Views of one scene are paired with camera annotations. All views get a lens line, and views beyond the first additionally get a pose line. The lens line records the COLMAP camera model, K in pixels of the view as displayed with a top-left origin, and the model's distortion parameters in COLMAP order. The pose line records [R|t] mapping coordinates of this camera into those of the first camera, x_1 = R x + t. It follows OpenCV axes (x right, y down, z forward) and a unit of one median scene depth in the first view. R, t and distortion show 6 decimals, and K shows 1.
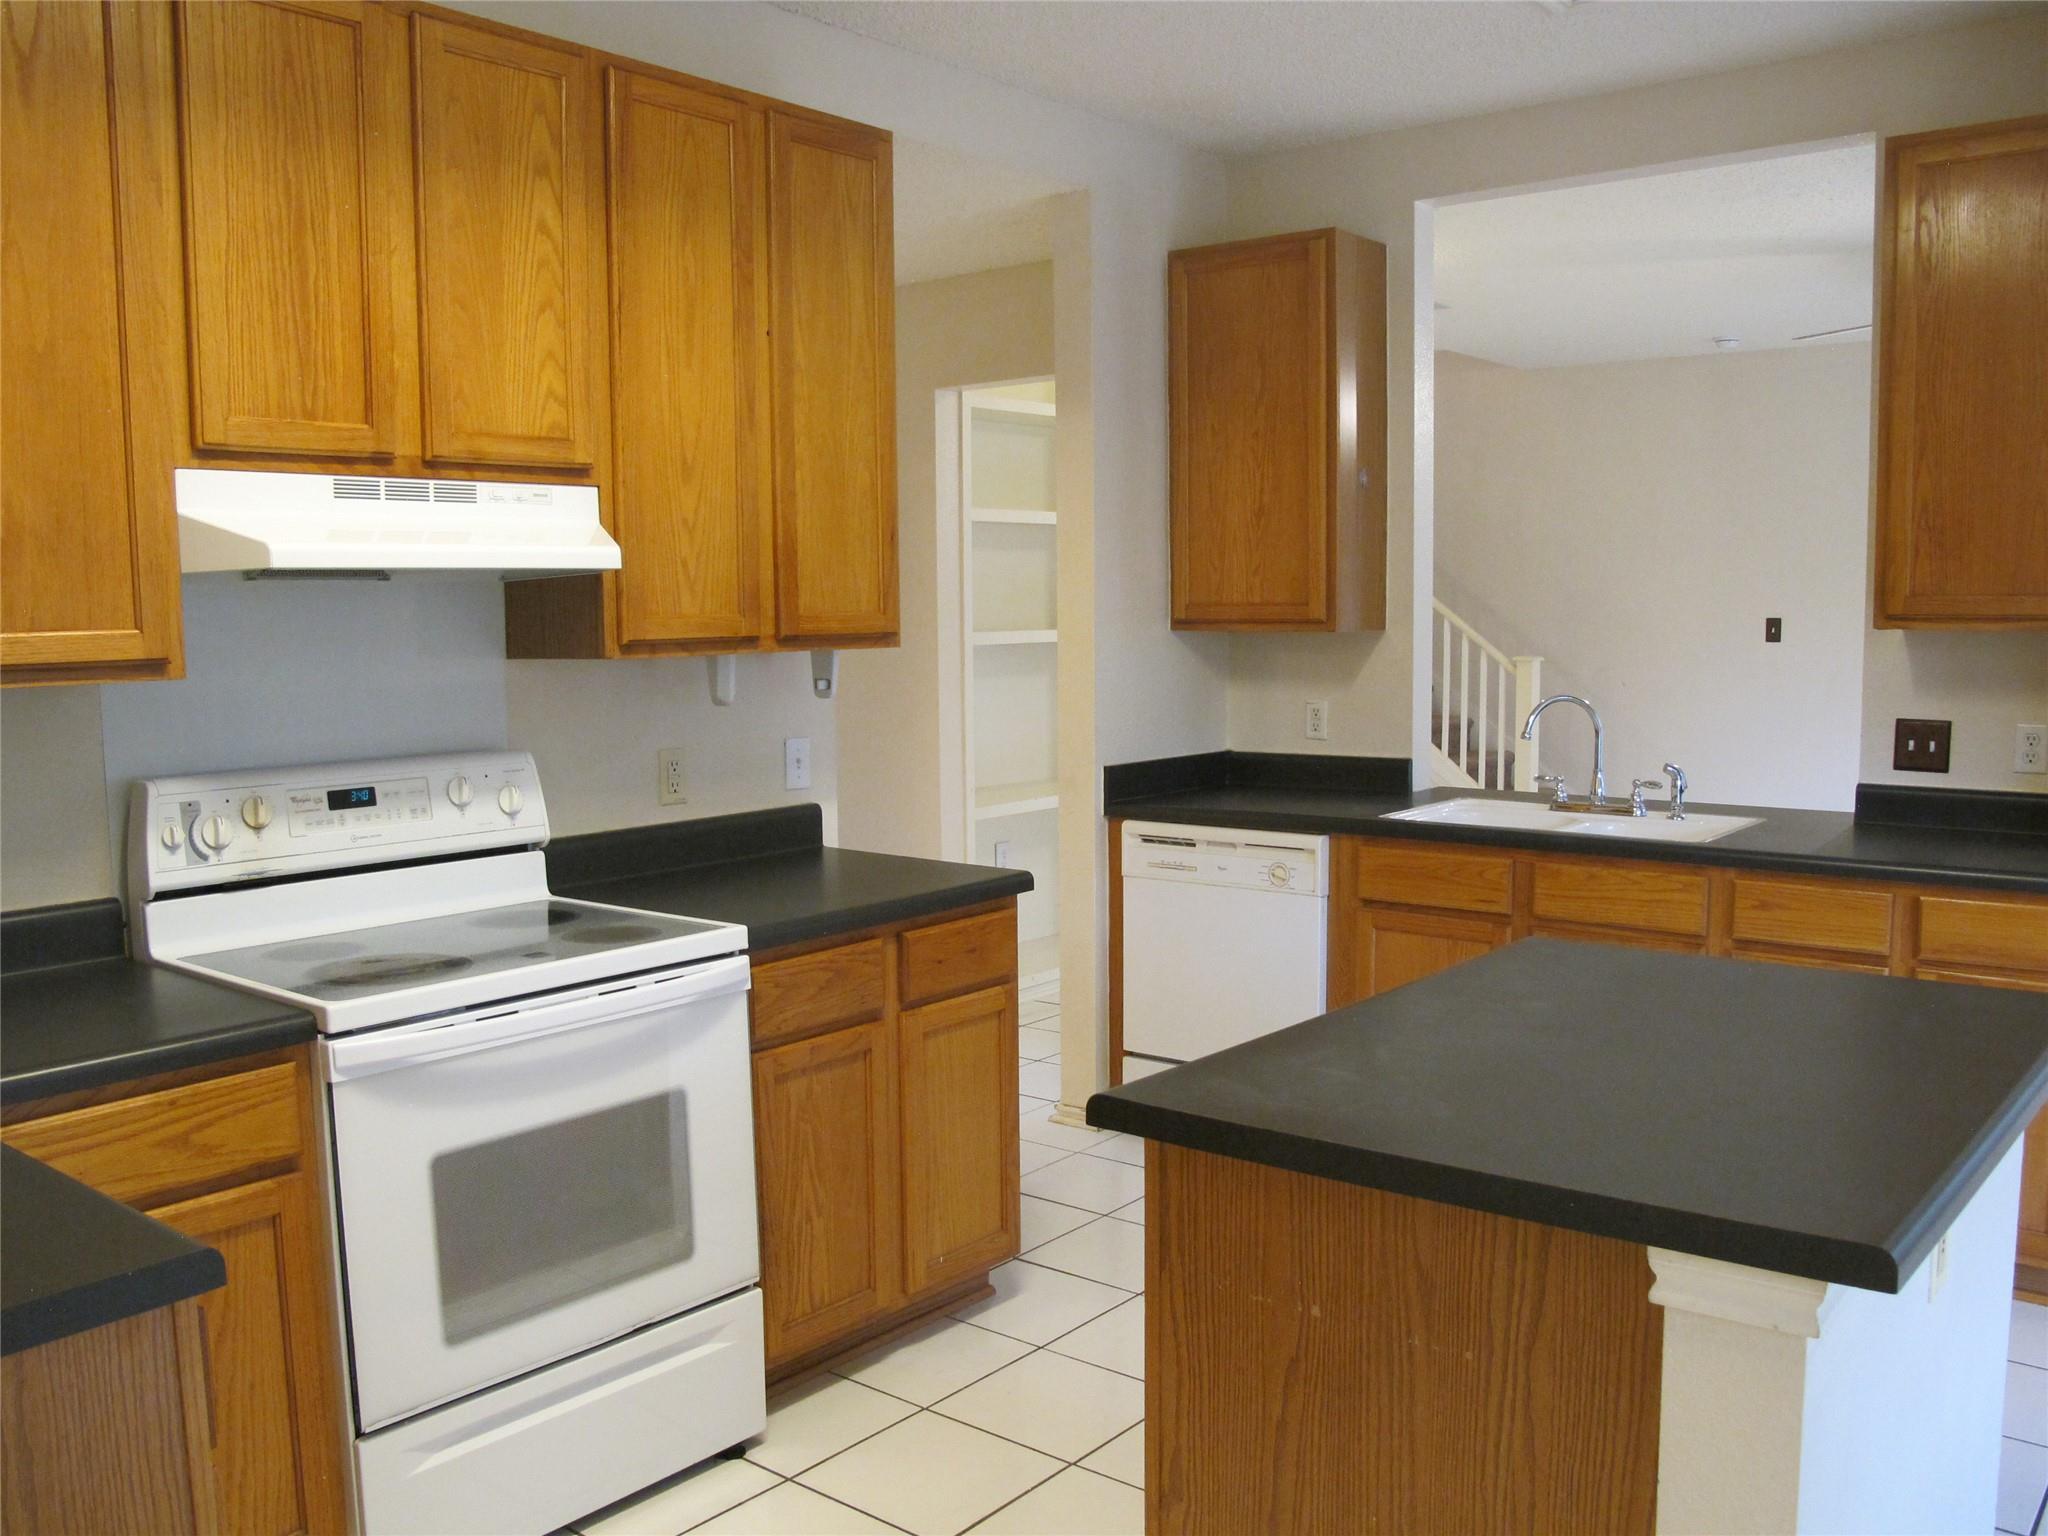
lens RADIAL K [[1720.5, 0, 1024.3], [0, 1720.5, 792.0], [0, 0, 1]] dist [-0.145507, 0.094327]
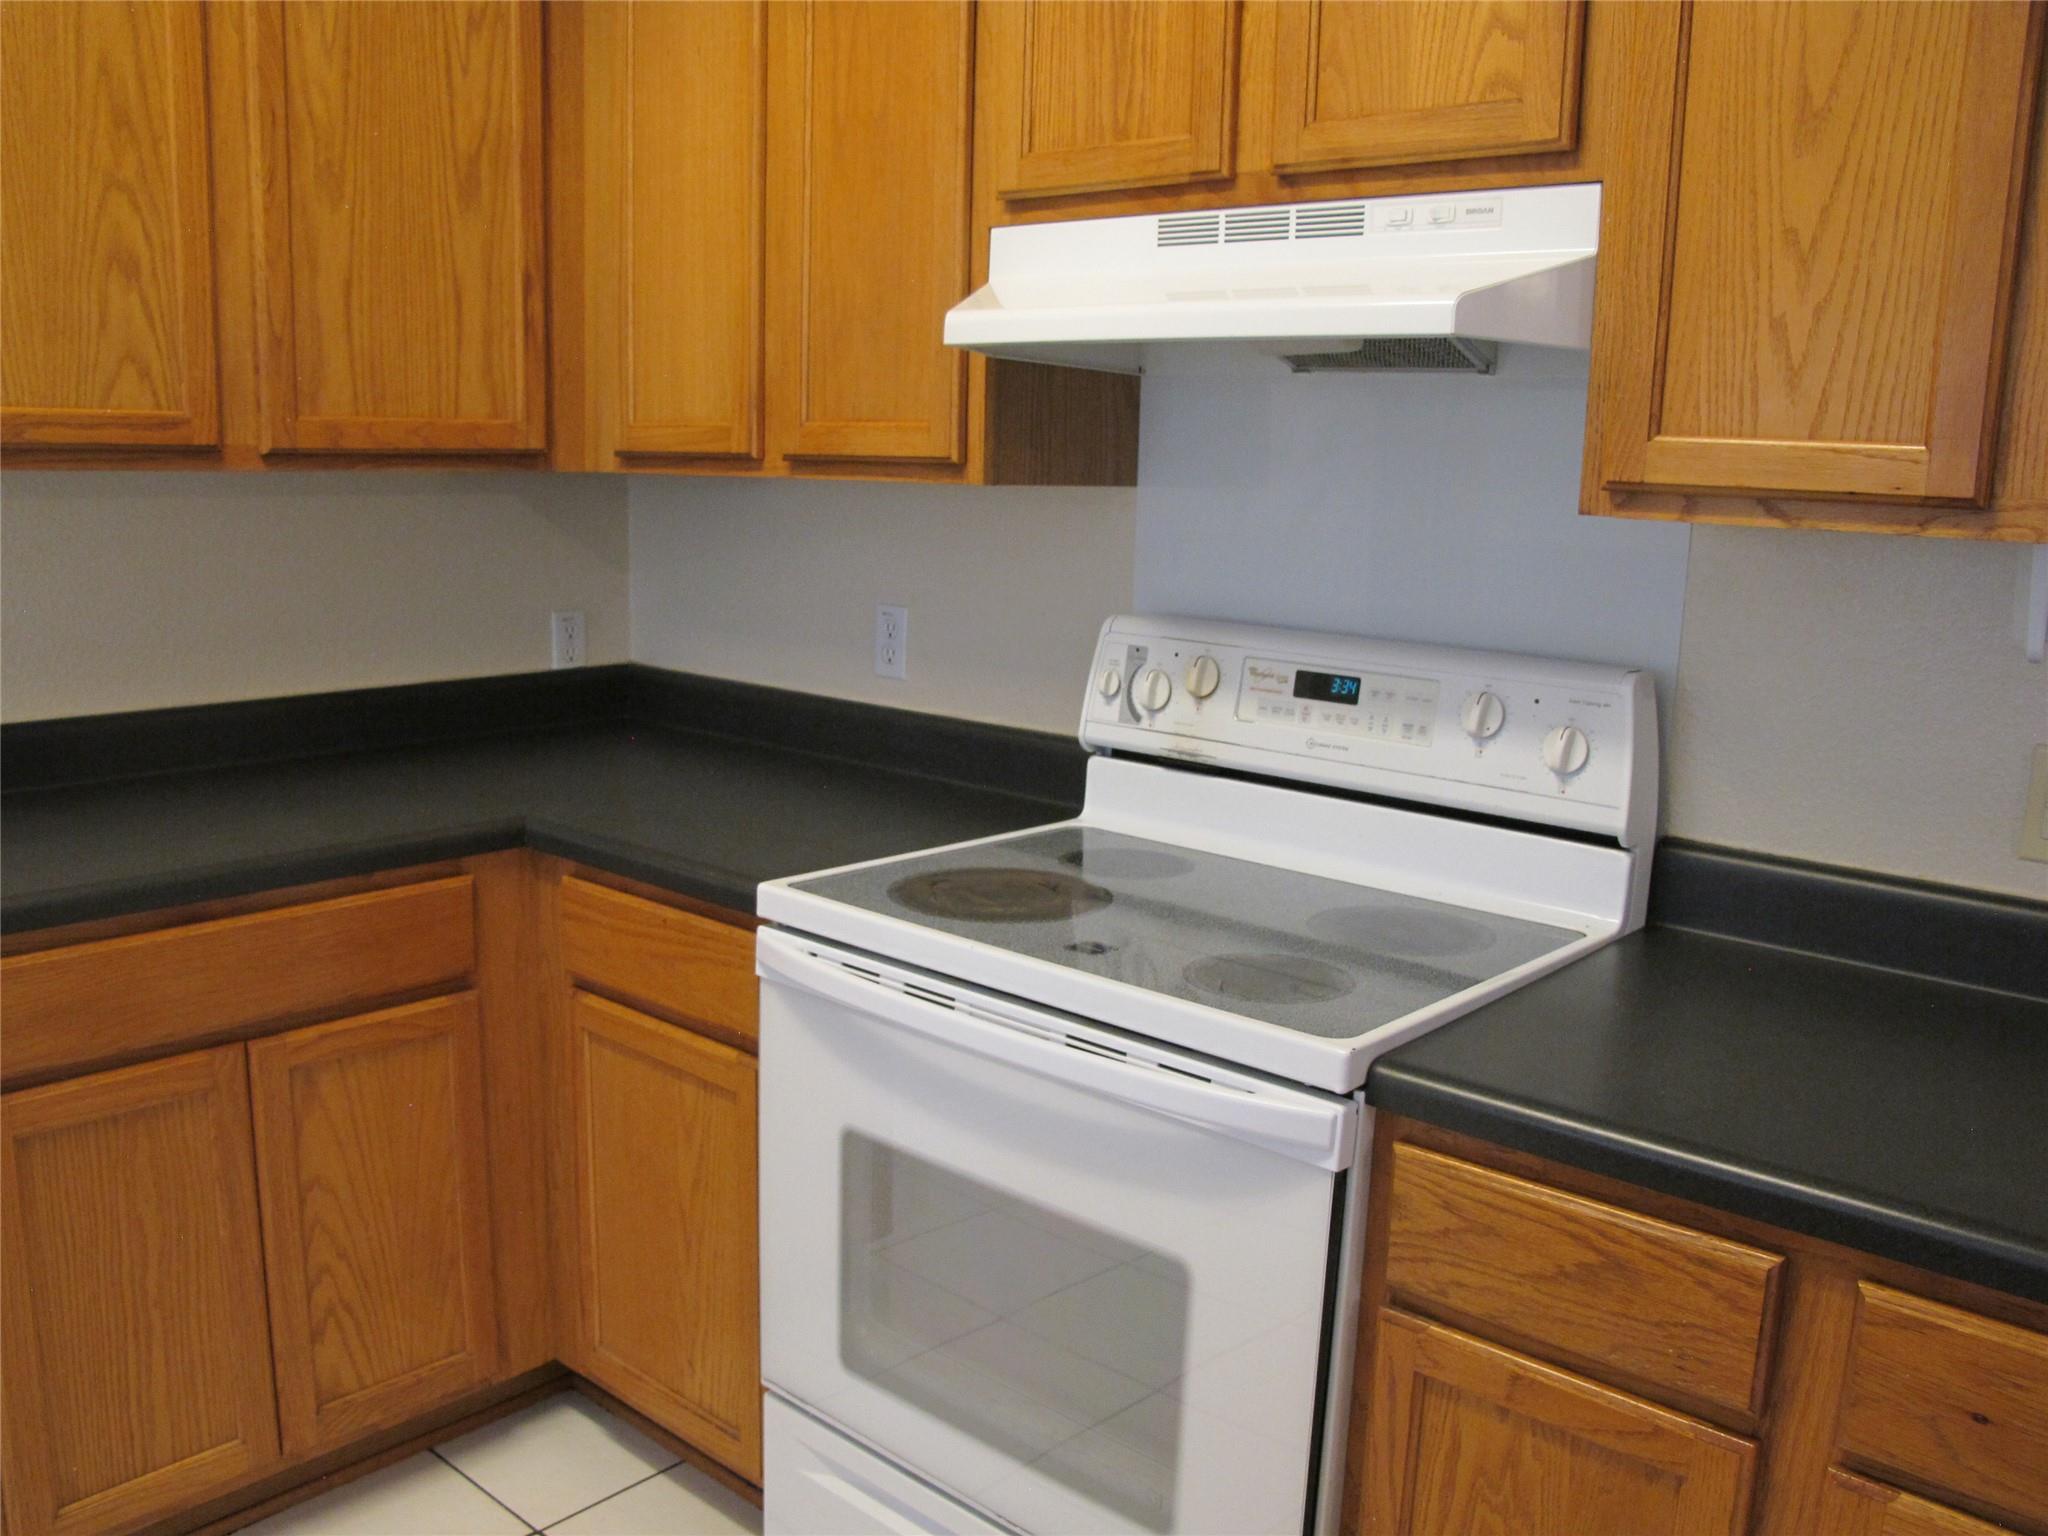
lens RADIAL K [[1724.4, 0, 1031.8], [0, 1724.4, 798.0], [0, 0, 1]] dist [-0.148147, 0.116923]
pose [[-0.036783, 0.205998, -0.977861, 0.323928], [-0.137253, 0.968208, 0.209127, -0.087740], [0.989853, 0.141907, -0.007339, 0.935031]]
